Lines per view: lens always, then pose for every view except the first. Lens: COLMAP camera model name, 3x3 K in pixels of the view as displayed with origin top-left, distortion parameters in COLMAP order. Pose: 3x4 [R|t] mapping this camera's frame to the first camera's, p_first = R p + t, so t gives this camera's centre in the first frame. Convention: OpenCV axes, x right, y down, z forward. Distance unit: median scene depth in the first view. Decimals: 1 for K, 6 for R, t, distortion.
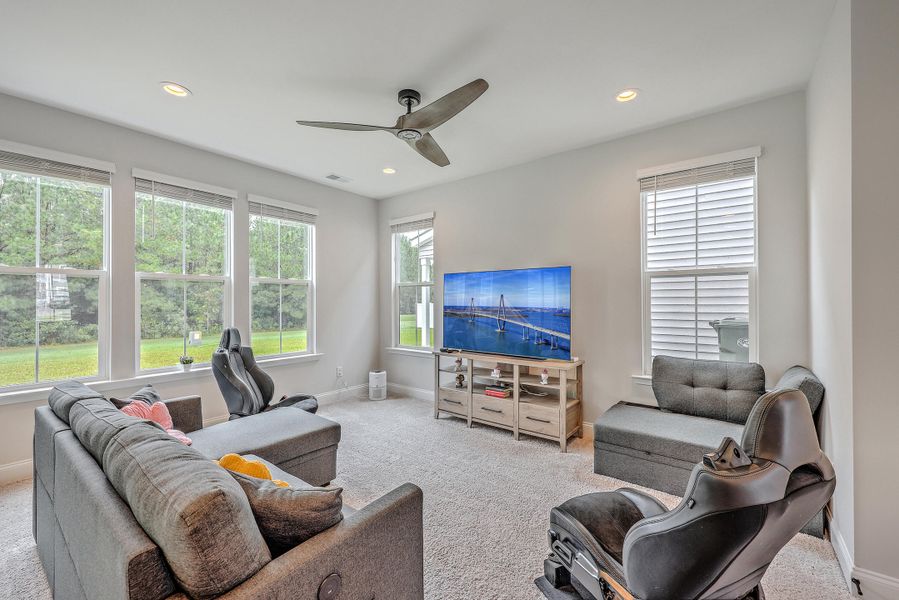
lens RADIAL K [[366.3, 0, 450.5], [0, 366.3, 298.5], [0, 0, 1]] dist [0.010456, 0.000152]
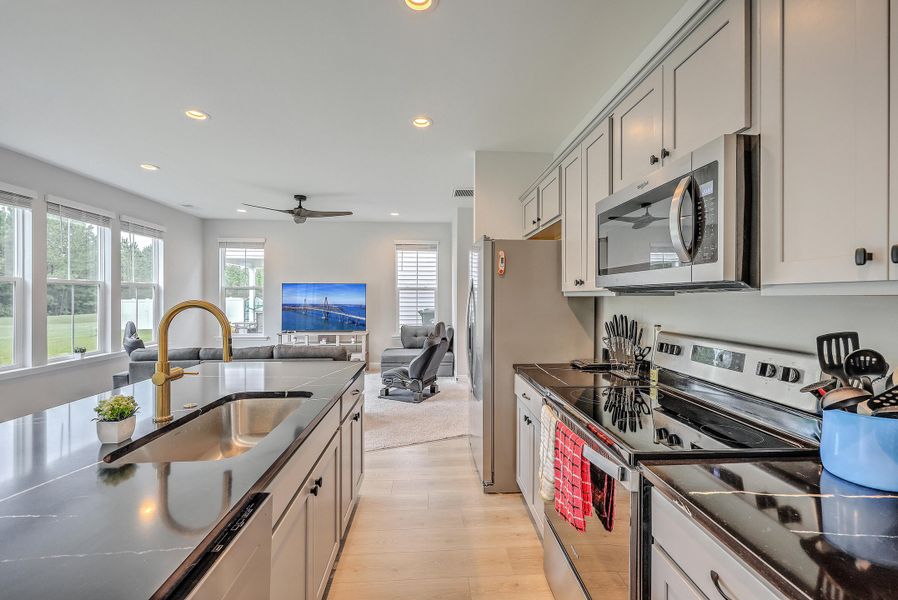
lens RADIAL K [[365.9, 0, 451.3], [0, 365.9, 295.8], [0, 0, 1]] dist [0.010456, 0.000152]
pose [[0.744936, 0.006409, 0.667105, -0.624336], [-0.005402, 0.999979, -0.003575, -0.015899], [-0.667114, -0.000940, 0.744955, -0.757743]]
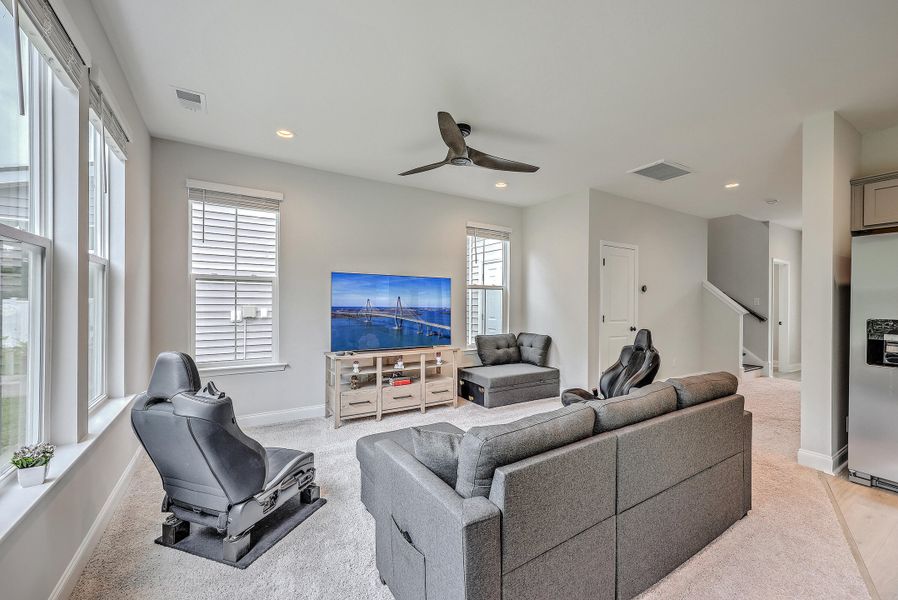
lens RADIAL K [[365.9, 0, 451.3], [0, 365.9, 304.7], [0, 0, 1]] dist [0.010456, 0.000152]
pose [[0.352395, 0.003132, 0.935846, -0.938168], [-0.010202, 0.999948, 0.000495, 0.013518], [-0.935796, -0.009722, 0.352409, 0.470232]]
